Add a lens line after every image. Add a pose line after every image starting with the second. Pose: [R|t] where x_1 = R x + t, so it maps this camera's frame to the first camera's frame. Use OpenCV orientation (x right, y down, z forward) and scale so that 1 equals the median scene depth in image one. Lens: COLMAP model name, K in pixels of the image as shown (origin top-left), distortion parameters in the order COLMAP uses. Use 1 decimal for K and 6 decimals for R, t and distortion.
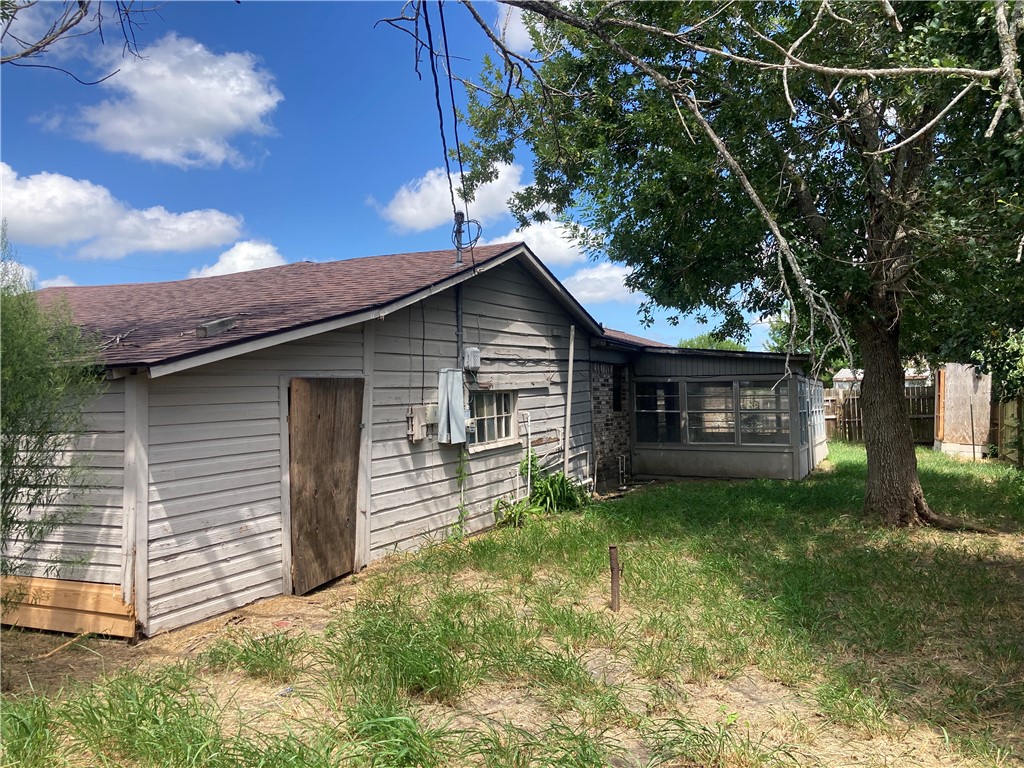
lens RADIAL K [[851.2, 0, 519.8], [0, 851.2, 362.3], [0, 0, 1]] dist [0.043866, -0.039426]
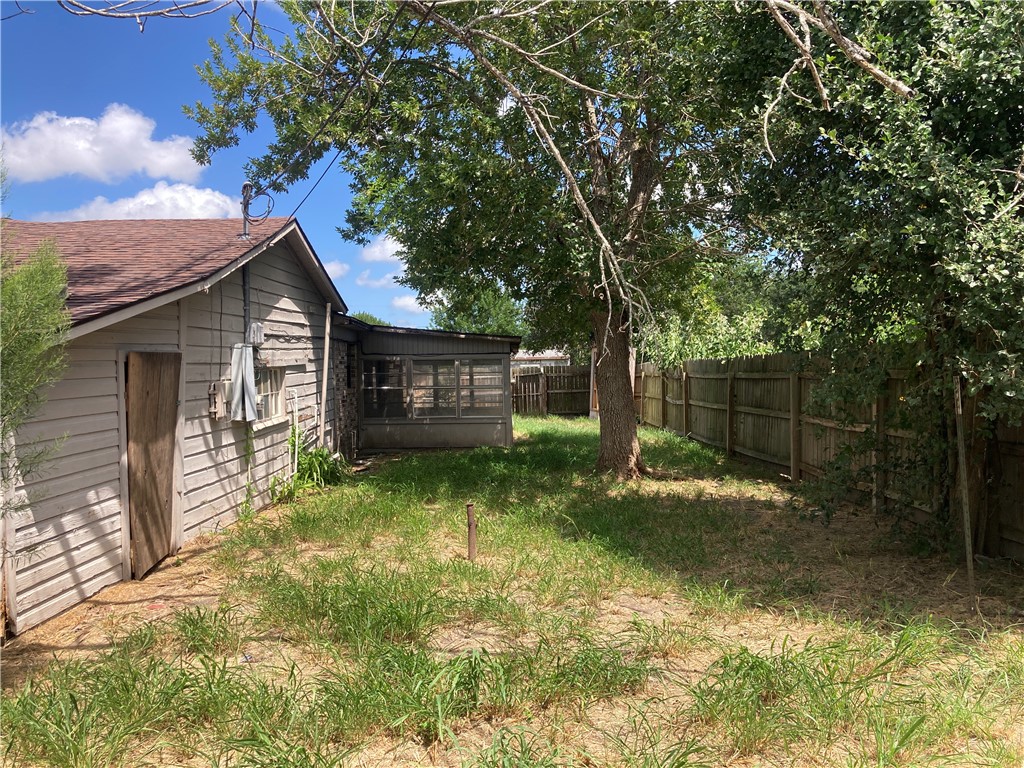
lens RADIAL K [[851.2, 0, 519.2], [0, 851.2, 383.5], [0, 0, 1]] dist [0.043866, -0.039426]
pose [[0.907011, -0.005648, 0.421068, -0.204131], [-0.015007, 0.998841, 0.045723, 0.002729], [-0.420839, -0.047790, 0.905876, -0.022442]]
